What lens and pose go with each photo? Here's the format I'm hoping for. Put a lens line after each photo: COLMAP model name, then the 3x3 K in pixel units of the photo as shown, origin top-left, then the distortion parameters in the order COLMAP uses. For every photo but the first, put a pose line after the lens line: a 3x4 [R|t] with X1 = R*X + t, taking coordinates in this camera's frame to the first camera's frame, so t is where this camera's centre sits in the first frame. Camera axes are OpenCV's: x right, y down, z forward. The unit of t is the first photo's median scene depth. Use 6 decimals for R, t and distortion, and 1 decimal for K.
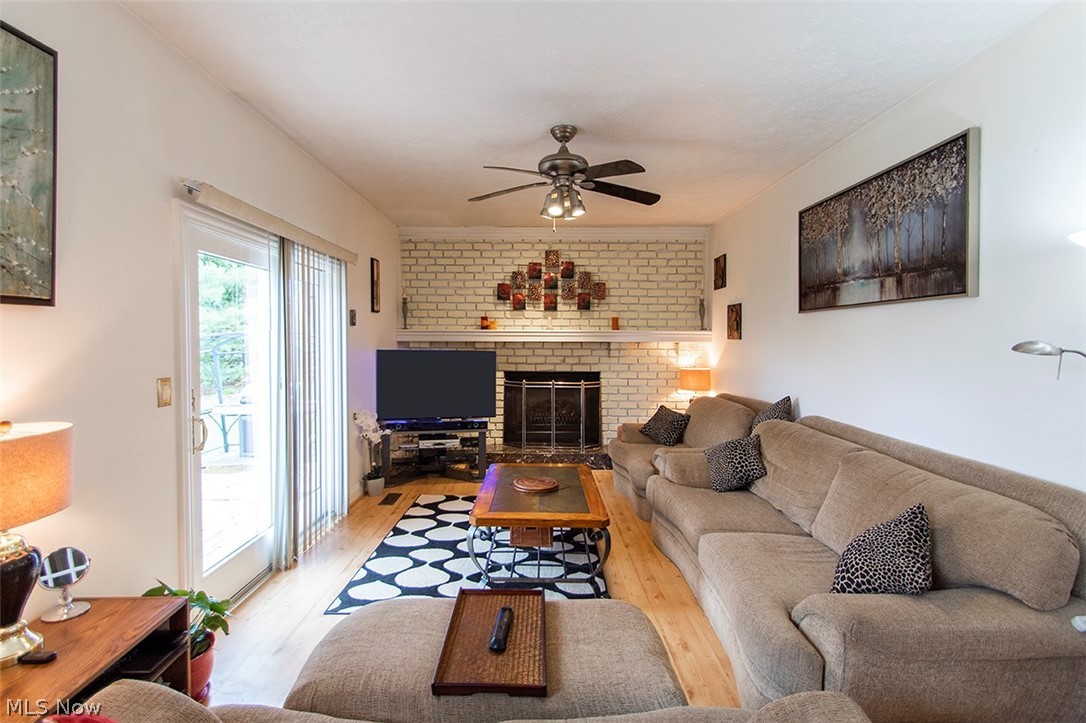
lens RADIAL K [[503.0, 0, 542.3], [0, 503.0, 353.2], [0, 0, 1]] dist [-0.001132, -0.000116]
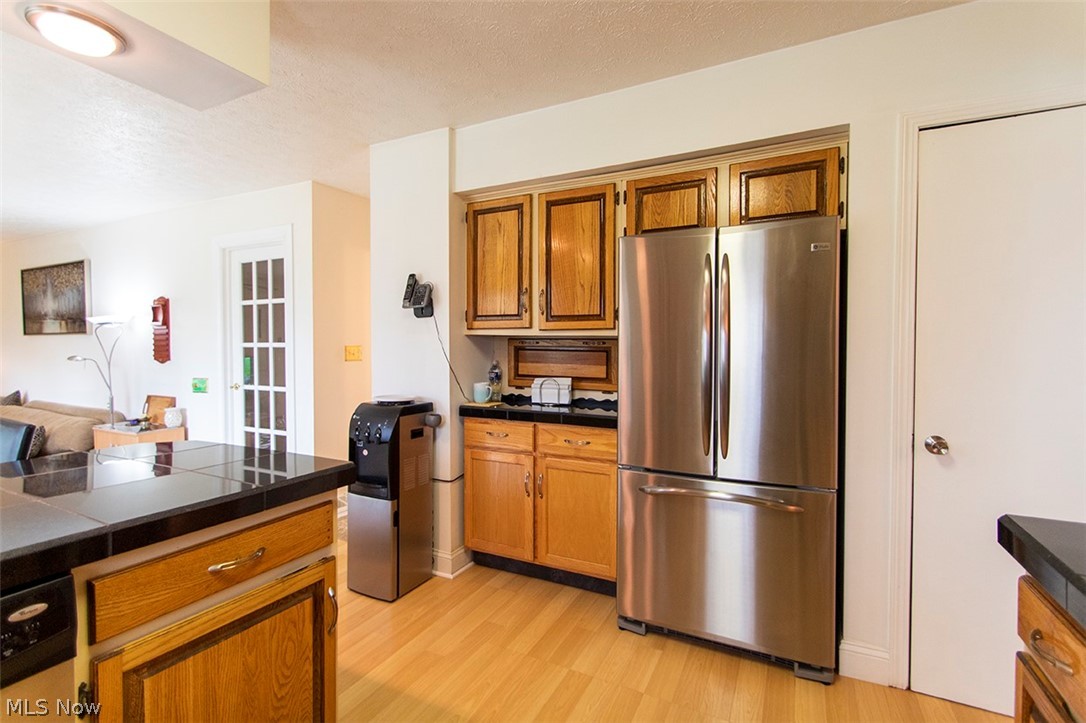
lens RADIAL K [[503.0, 0, 542.7], [0, 503.0, 357.5], [0, 0, 1]] dist [-0.001132, -0.000116]
pose [[0.465850, -0.020460, 0.884627, -0.132011], [0.021316, 0.999702, 0.011896, 0.003810], [-0.884607, 0.013315, 0.466147, -1.319489]]
